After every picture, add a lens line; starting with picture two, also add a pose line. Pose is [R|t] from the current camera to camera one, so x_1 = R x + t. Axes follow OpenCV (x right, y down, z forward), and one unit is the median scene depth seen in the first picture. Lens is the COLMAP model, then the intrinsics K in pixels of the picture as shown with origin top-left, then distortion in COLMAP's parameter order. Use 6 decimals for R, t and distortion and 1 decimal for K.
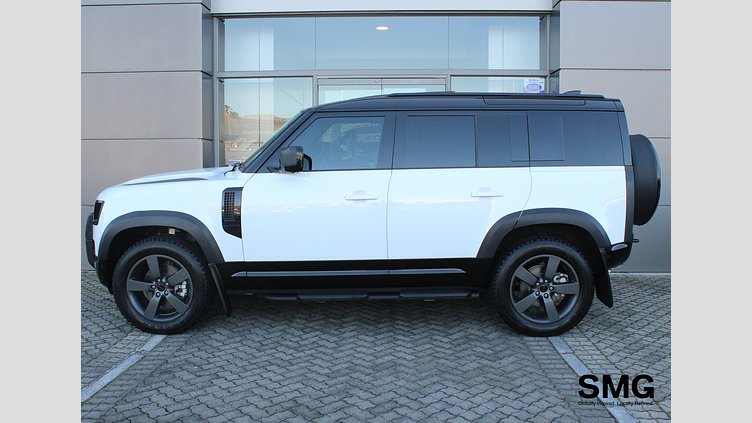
lens RADIAL K [[581.2, 0, 374.7], [0, 581.2, 212.3], [0, 0, 1]] dist [-0.109292, 0.022658]
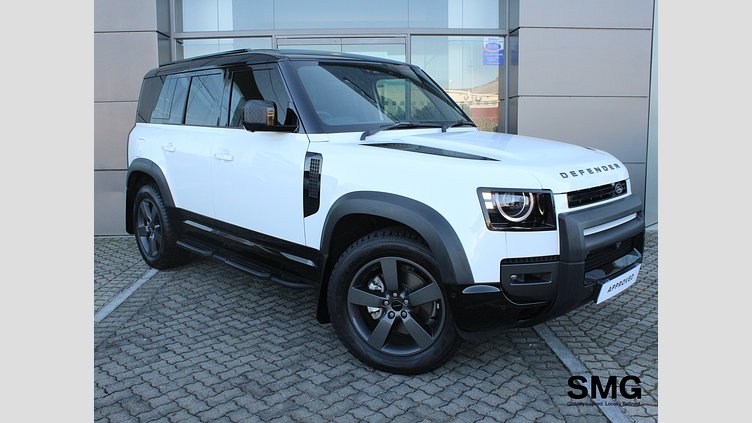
lens RADIAL K [[541.4, 0, 372.8], [0, 541.4, 211.7], [0, 0, 1]] dist [-0.113080, 0.005780]
pose [[0.998420, -0.017131, 0.053509, 0.023132], [0.013154, 0.997185, 0.073822, -0.000626], [-0.054623, -0.073002, 0.995835, 0.119267]]
